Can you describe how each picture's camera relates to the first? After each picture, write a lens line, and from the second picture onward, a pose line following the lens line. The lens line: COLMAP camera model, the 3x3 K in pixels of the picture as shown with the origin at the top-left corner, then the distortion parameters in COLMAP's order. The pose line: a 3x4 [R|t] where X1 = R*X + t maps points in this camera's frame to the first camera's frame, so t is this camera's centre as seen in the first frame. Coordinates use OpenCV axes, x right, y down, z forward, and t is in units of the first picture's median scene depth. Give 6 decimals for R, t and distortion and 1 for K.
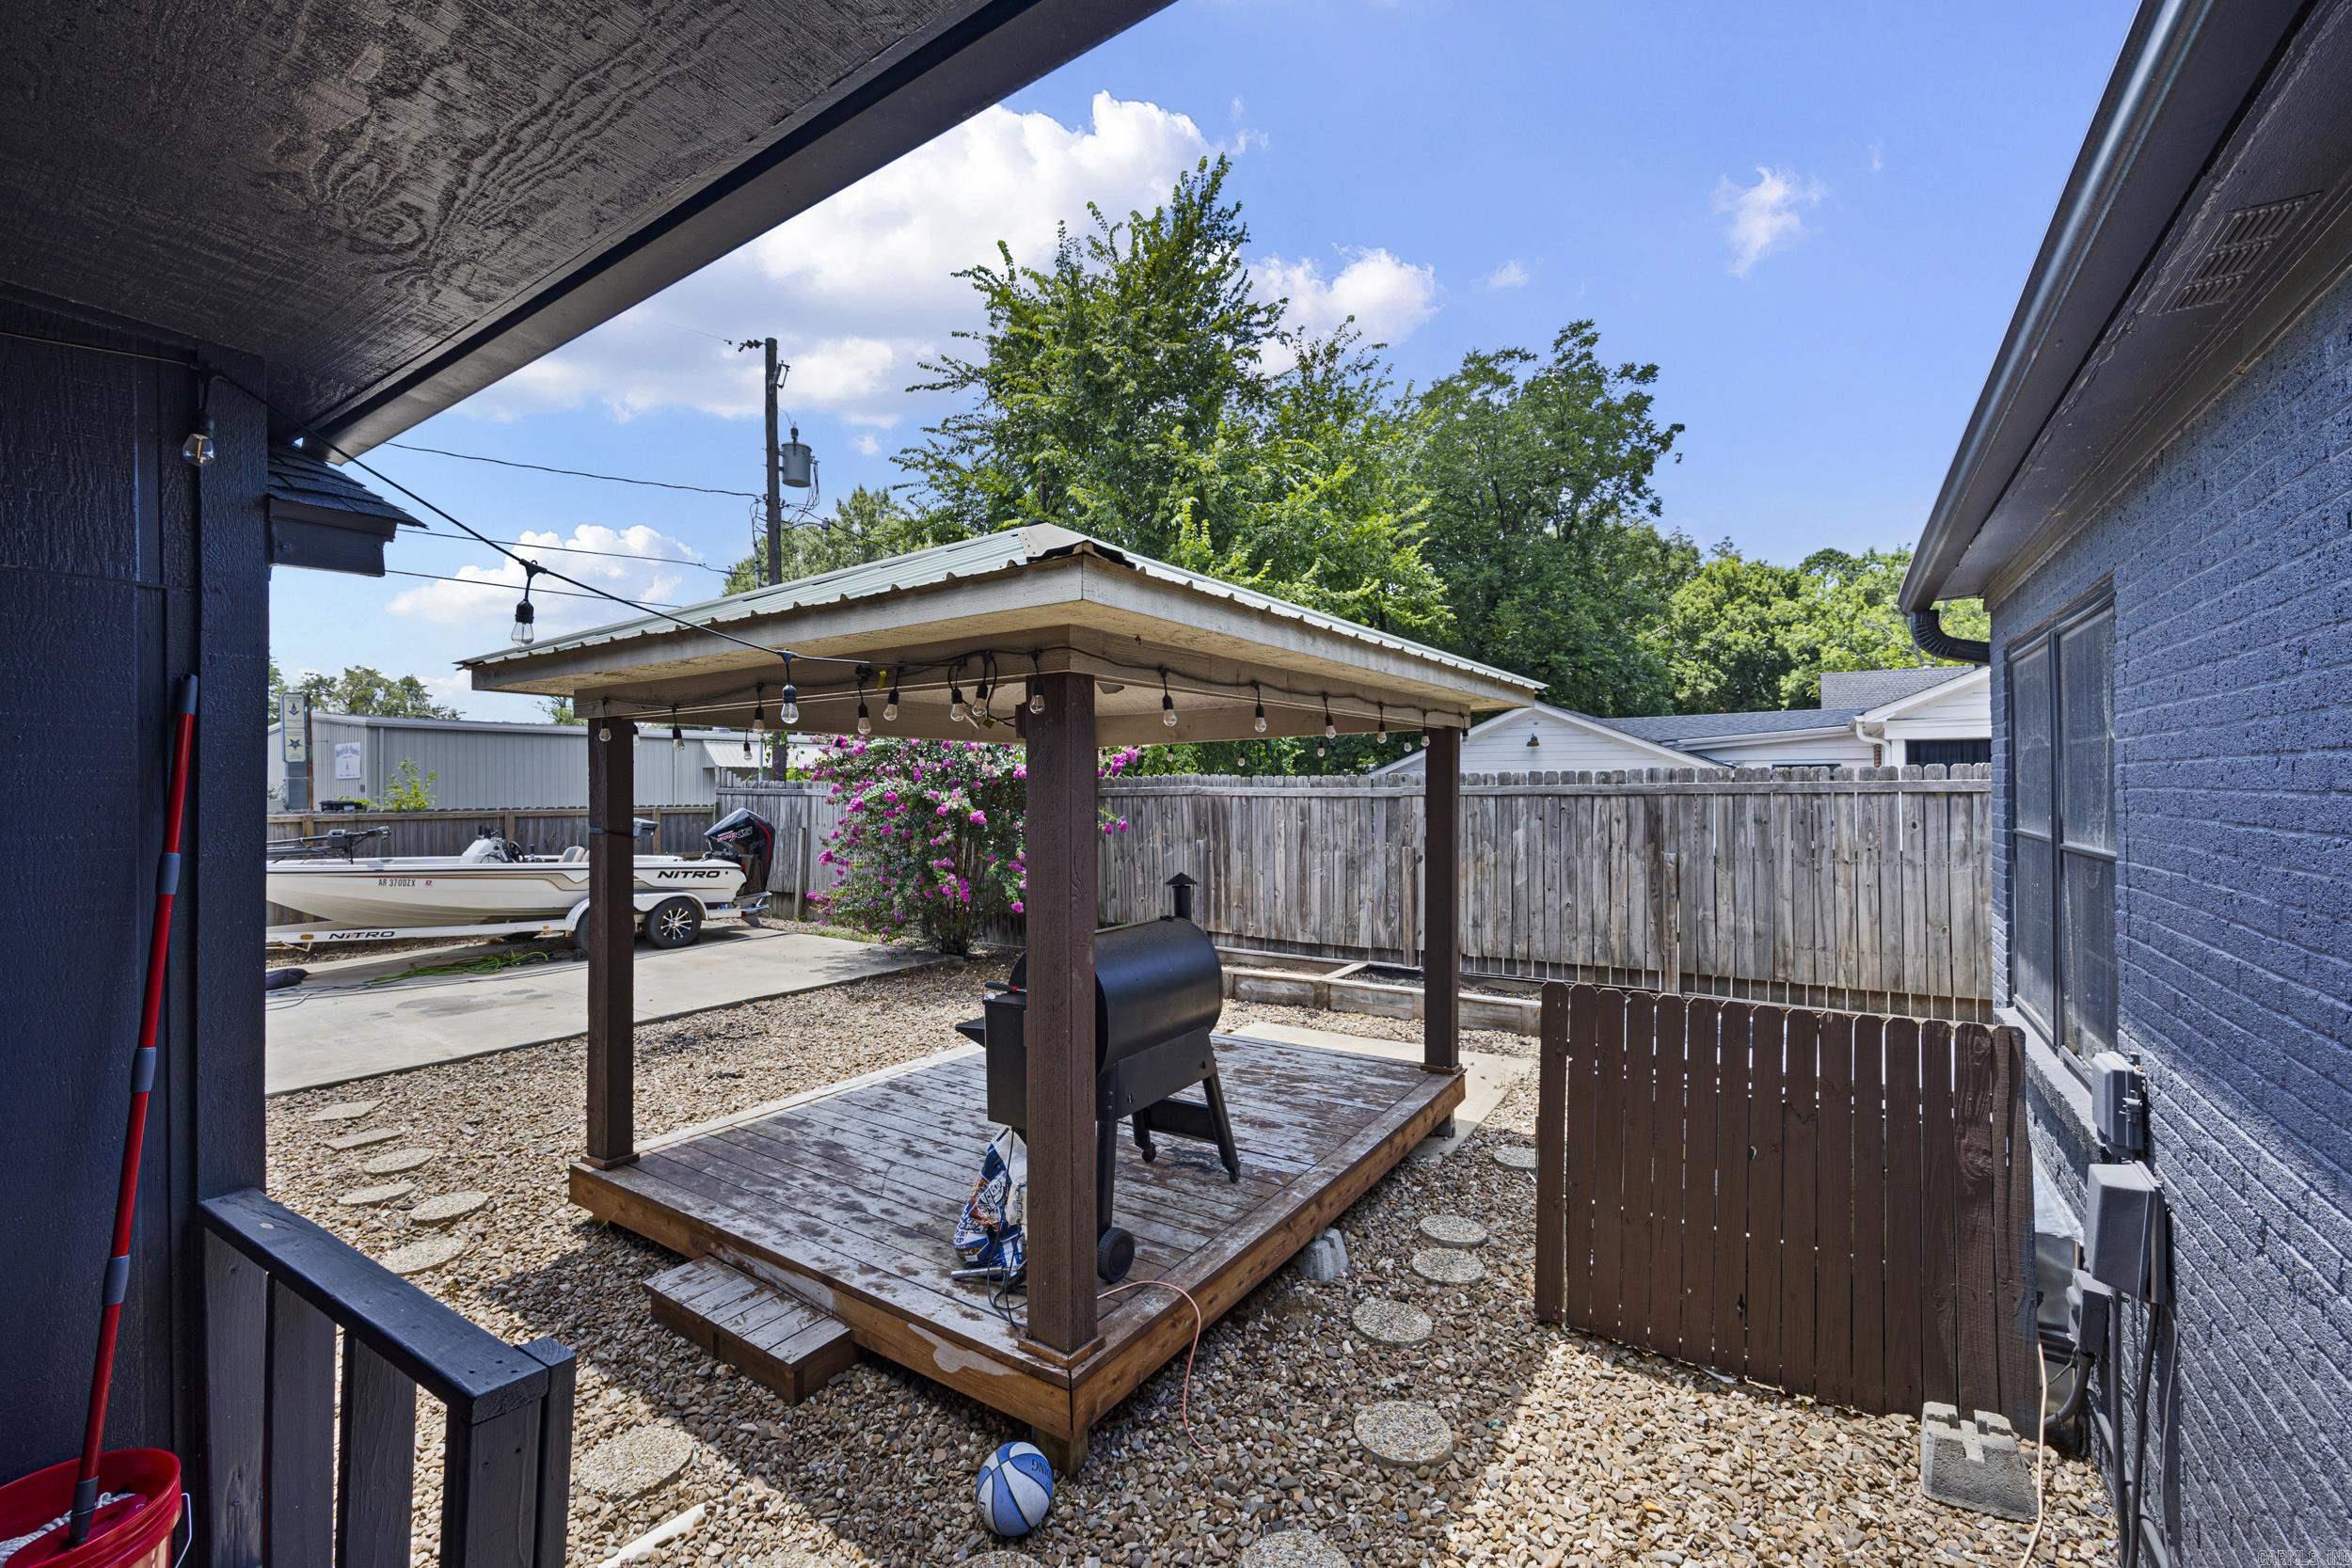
lens RADIAL K [[964.9, 0, 1176.0], [0, 964.9, 784.0], [0, 0, 1]] dist [-0.000319, -0.000244]
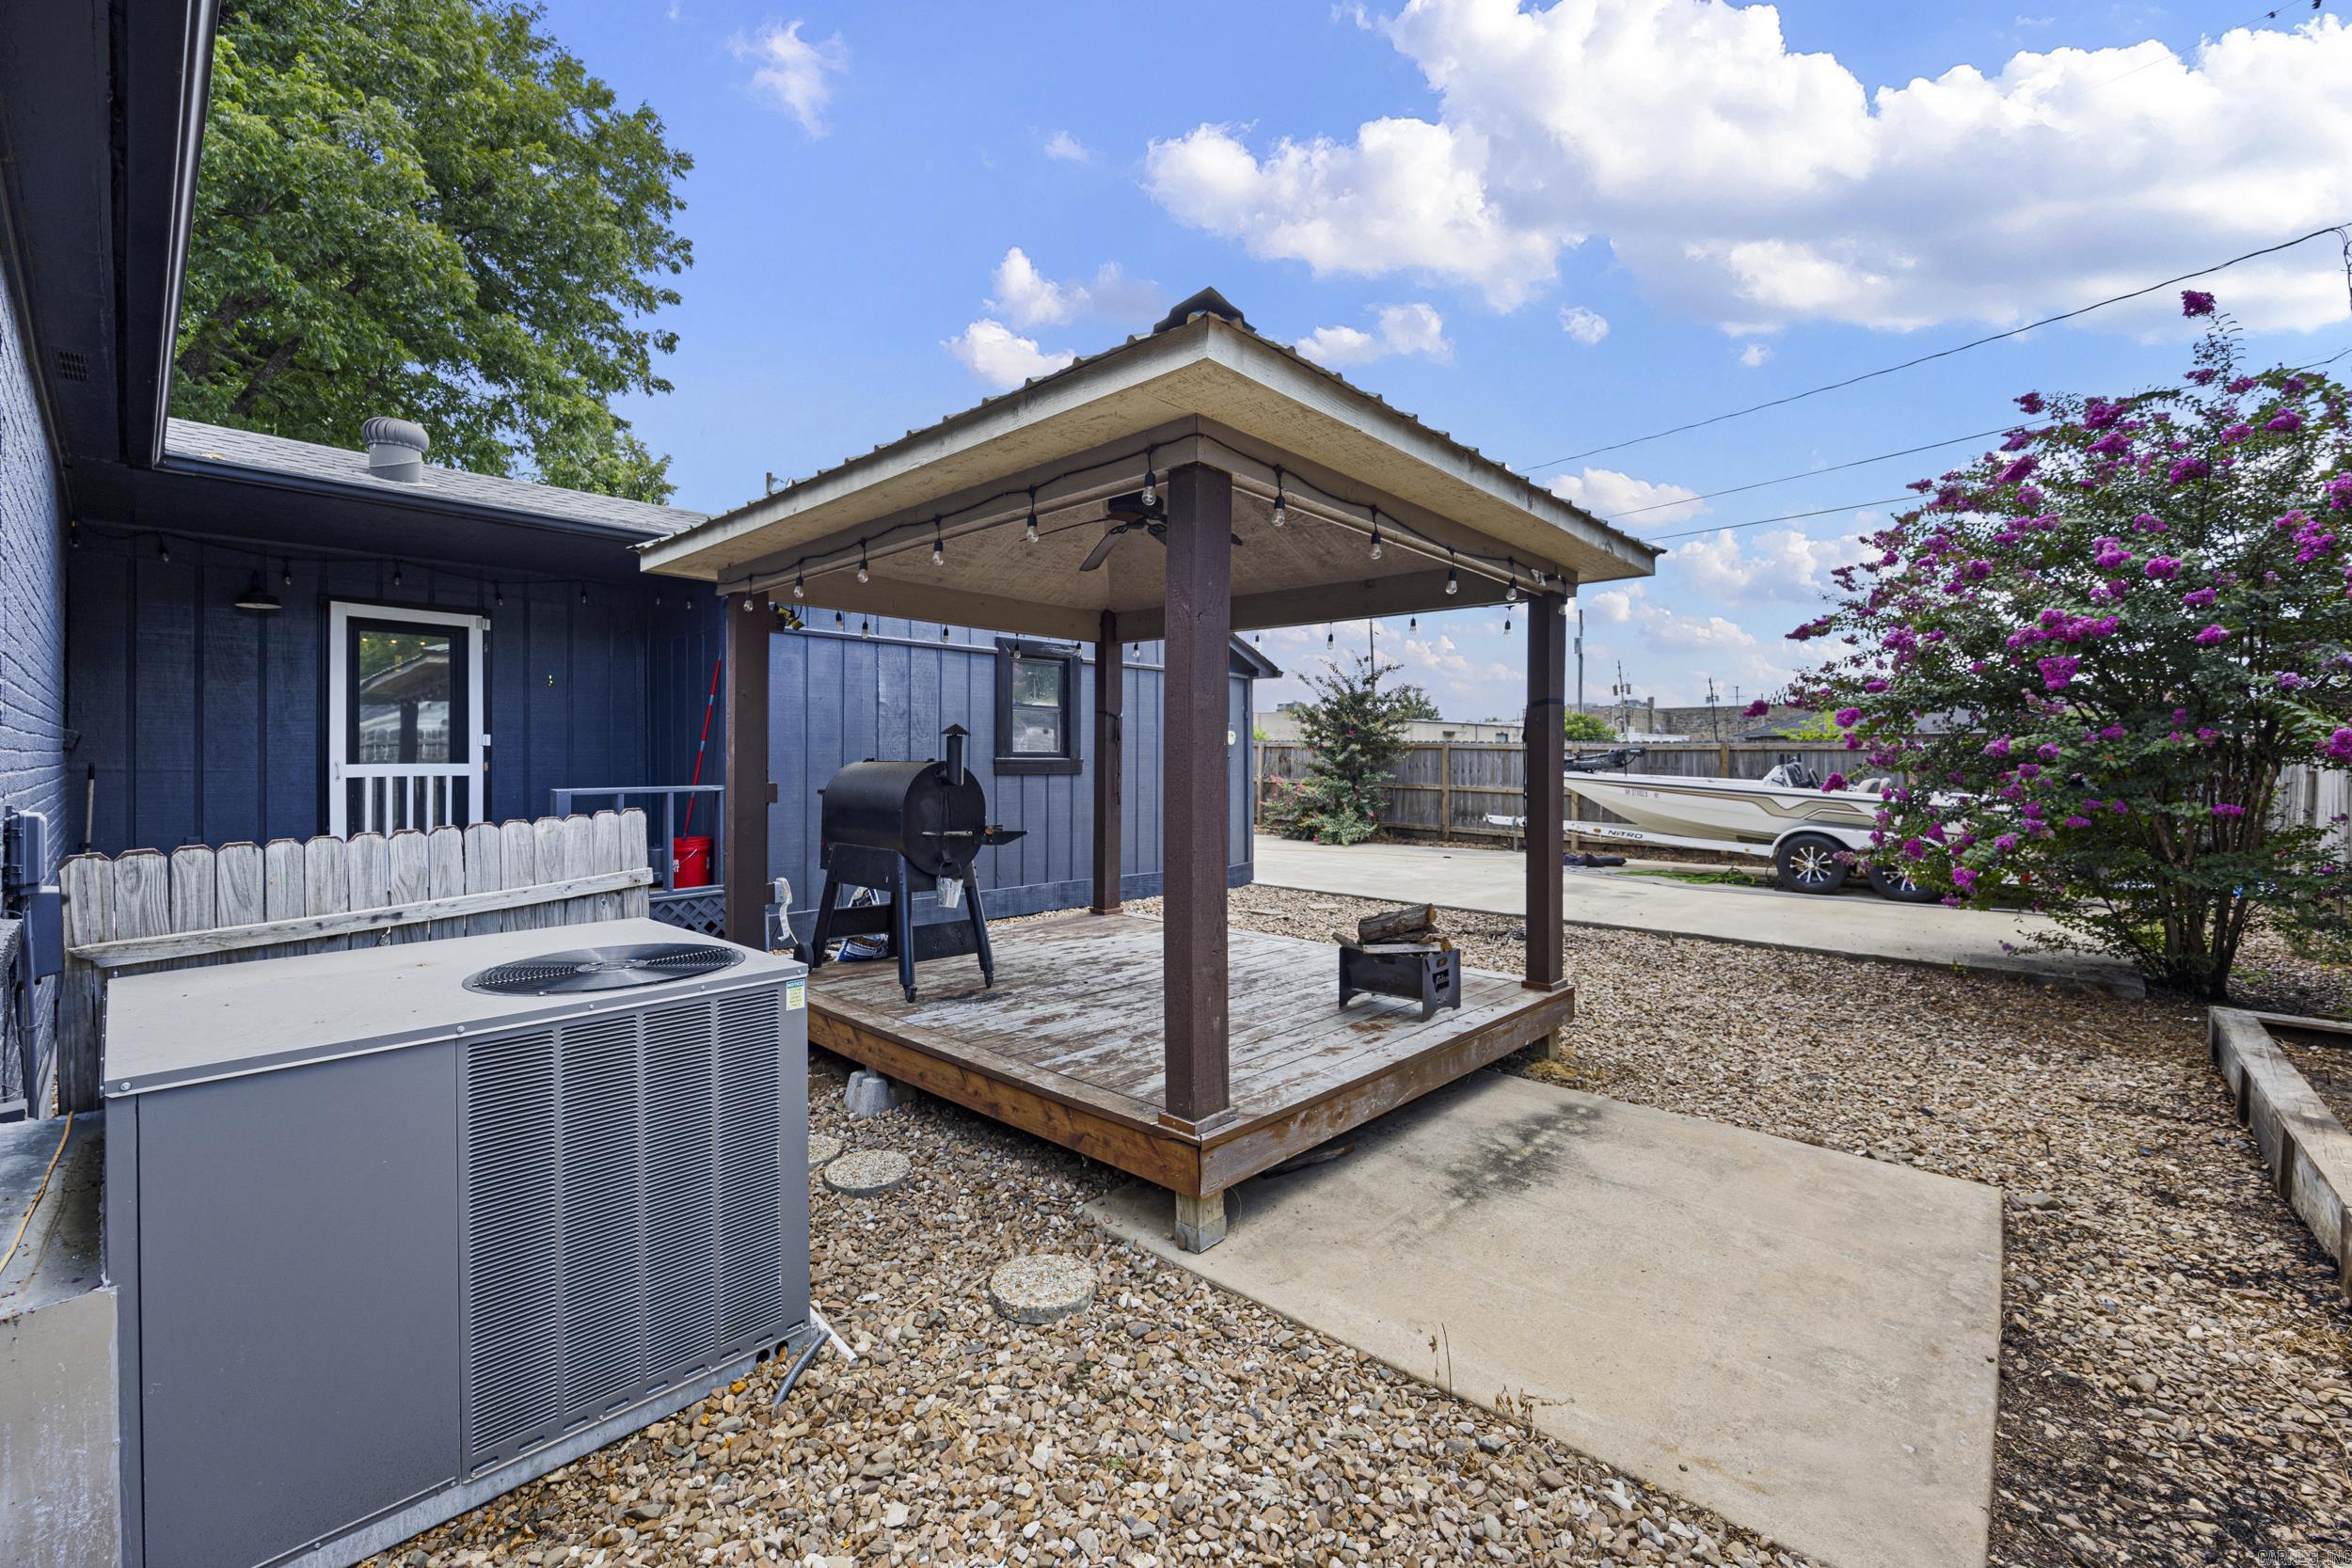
lens RADIAL K [[964.9, 0, 1176.0], [0, 964.9, 784.0], [0, 0, 1]] dist [-0.000319, -0.000244]
pose [[-0.170068, 0.024242, -0.985134, 0.873641], [0.007684, 0.999700, 0.023273, 0.104869], [0.985402, -0.003611, -0.170203, 1.175829]]
